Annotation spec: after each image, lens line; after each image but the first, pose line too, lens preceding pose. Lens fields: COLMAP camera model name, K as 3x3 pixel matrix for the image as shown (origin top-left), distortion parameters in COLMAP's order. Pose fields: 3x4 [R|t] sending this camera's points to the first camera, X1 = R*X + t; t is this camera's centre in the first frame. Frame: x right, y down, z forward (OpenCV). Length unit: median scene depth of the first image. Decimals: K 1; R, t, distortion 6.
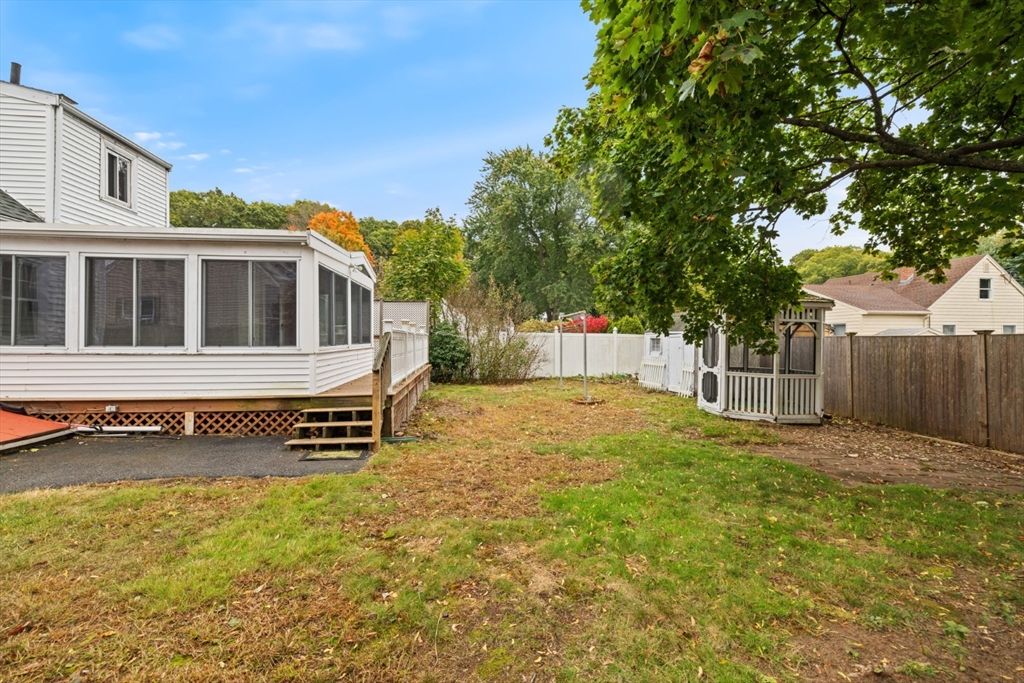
lens RADIAL K [[432.9, 0, 498.4], [0, 432.9, 339.5], [0, 0, 1]] dist [0.001631, 0.000227]
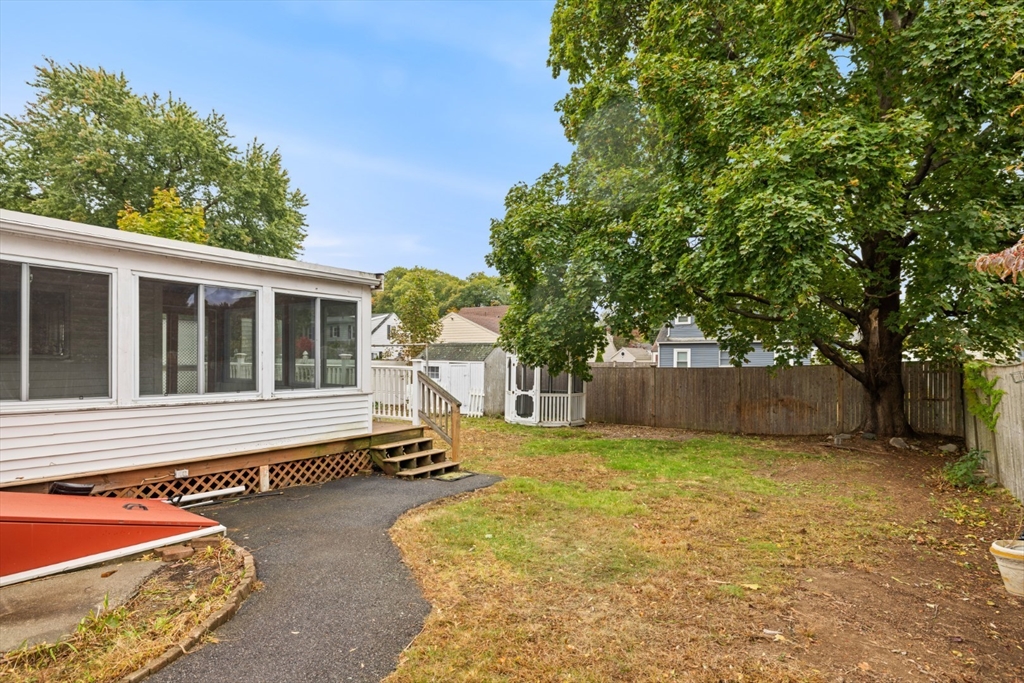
lens RADIAL K [[548.9, 0, 512.0], [0, 548.9, 341.5], [0, 0, 1]] dist [-0.000901, -0.000635]
pose [[0.652806, 0.027196, 0.757037, -1.214780], [-0.004209, 0.999470, -0.032275, -0.049513], [-0.757513, 0.017883, 0.652575, -0.107352]]
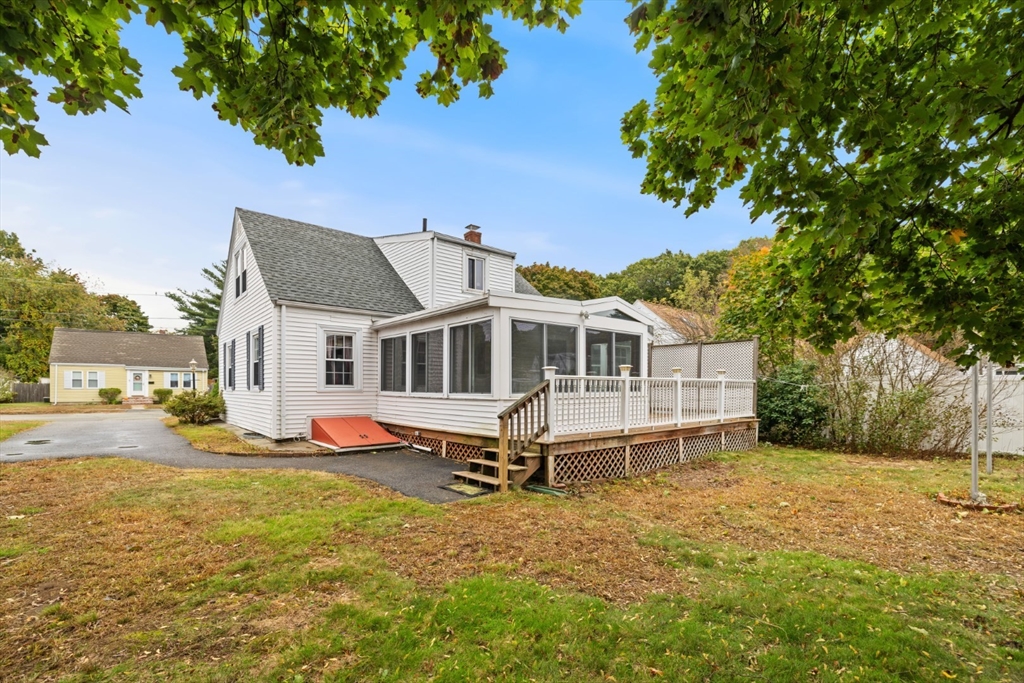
lens RADIAL K [[442.7, 0, 512.1], [0, 442.7, 391.8], [0, 0, 1]] dist [0.013127, 0.000035]
pose [[0.577173, 0.007434, -0.816588, 0.540805], [-0.000521, 0.999962, 0.008735, 0.001829], [0.816622, -0.004616, 0.577155, 0.364693]]
